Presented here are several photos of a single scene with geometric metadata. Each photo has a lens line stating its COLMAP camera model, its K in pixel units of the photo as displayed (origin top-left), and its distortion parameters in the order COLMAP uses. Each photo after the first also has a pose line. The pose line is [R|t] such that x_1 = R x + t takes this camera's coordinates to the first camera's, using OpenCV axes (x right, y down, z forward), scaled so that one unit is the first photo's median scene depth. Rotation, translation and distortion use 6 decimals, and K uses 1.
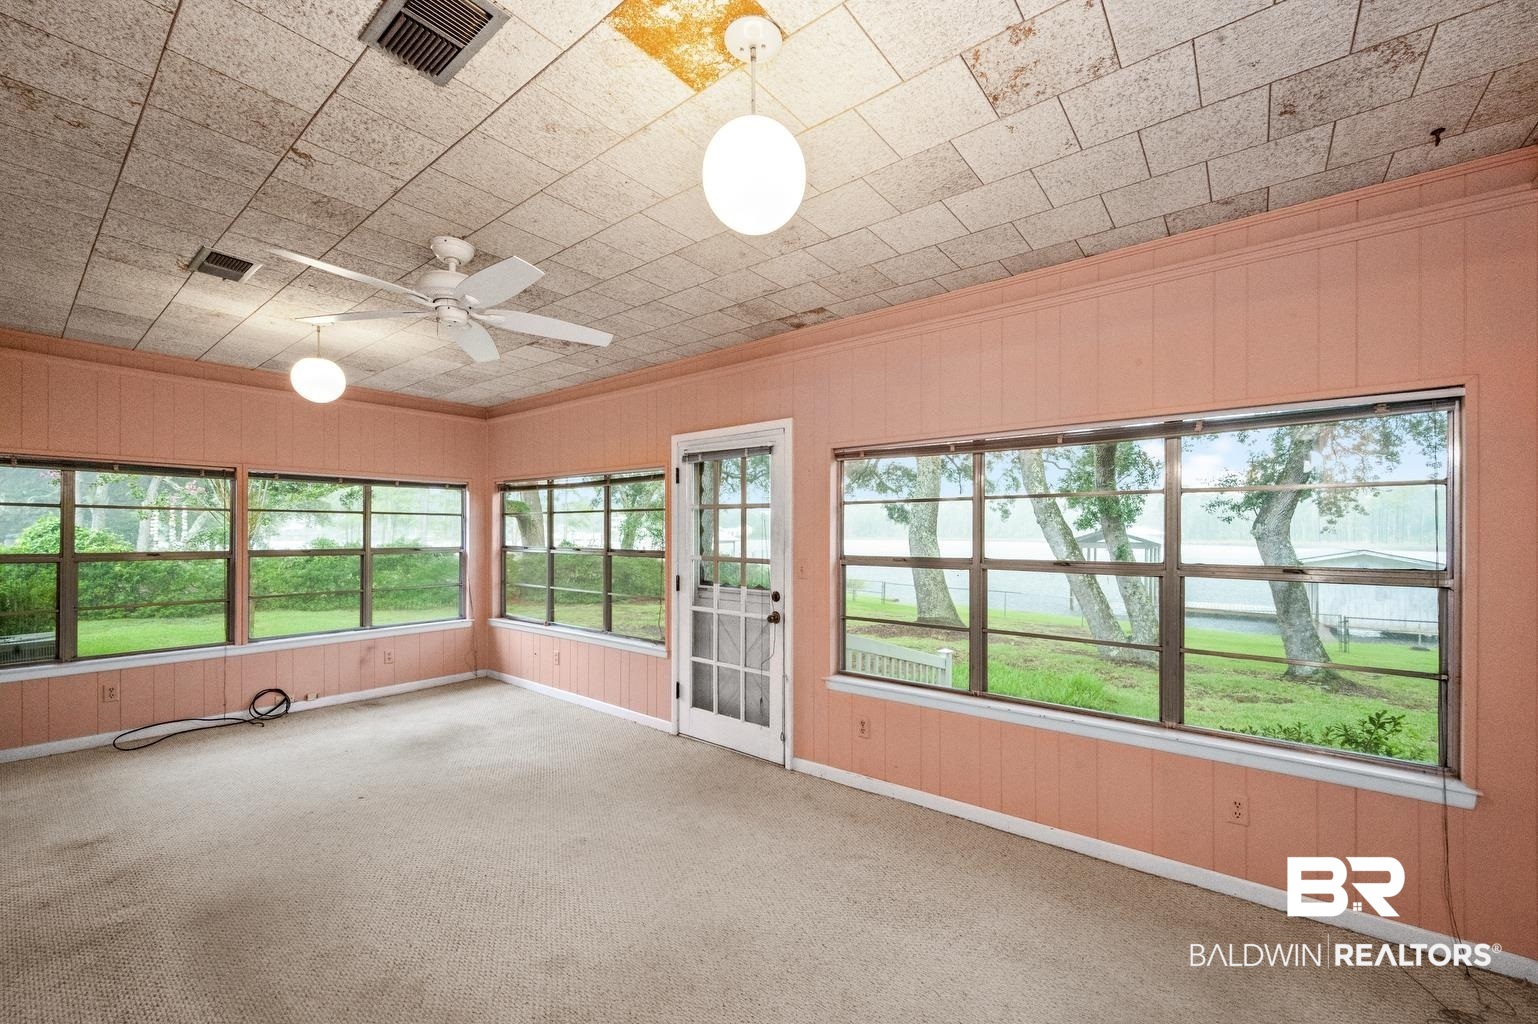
lens RADIAL K [[607.6, 0, 766.6], [0, 607.6, 539.8], [0, 0, 1]] dist [-0.001430, -0.000695]
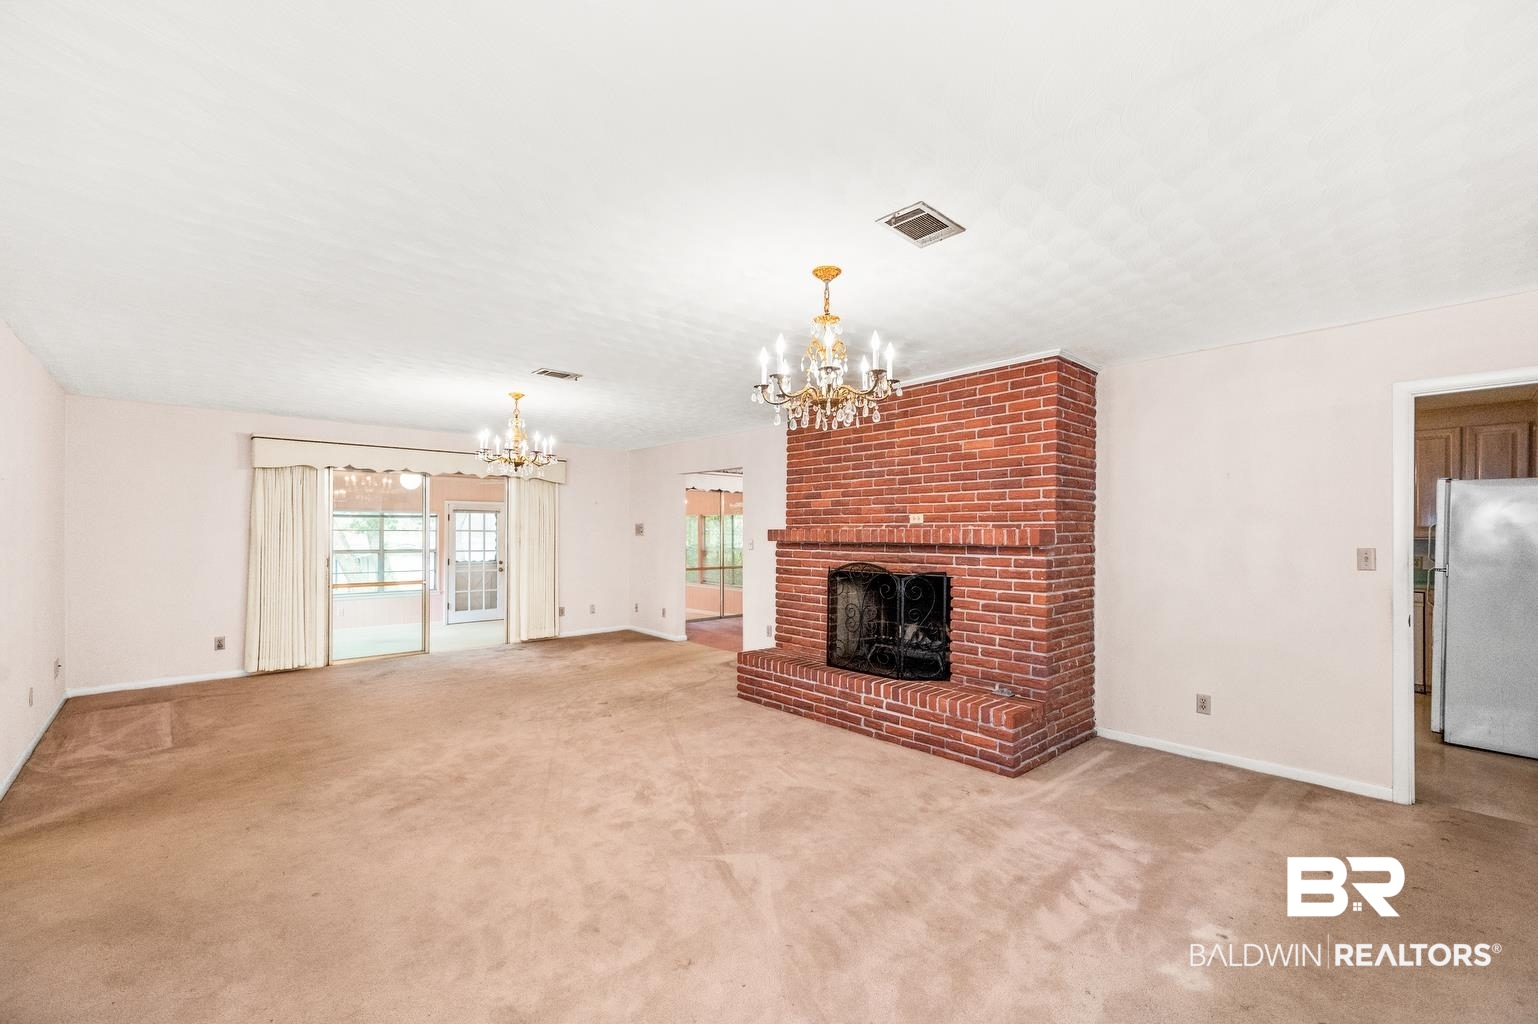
lens RADIAL K [[607.6, 0, 757.8], [0, 607.6, 531.8], [0, 0, 1]] dist [-0.001430, -0.000695]
pose [[0.159590, -0.001627, 0.987182, -2.342232], [-0.002672, 0.999994, 0.002081, -0.055926], [-0.987180, -0.002970, 0.159584, -0.605052]]
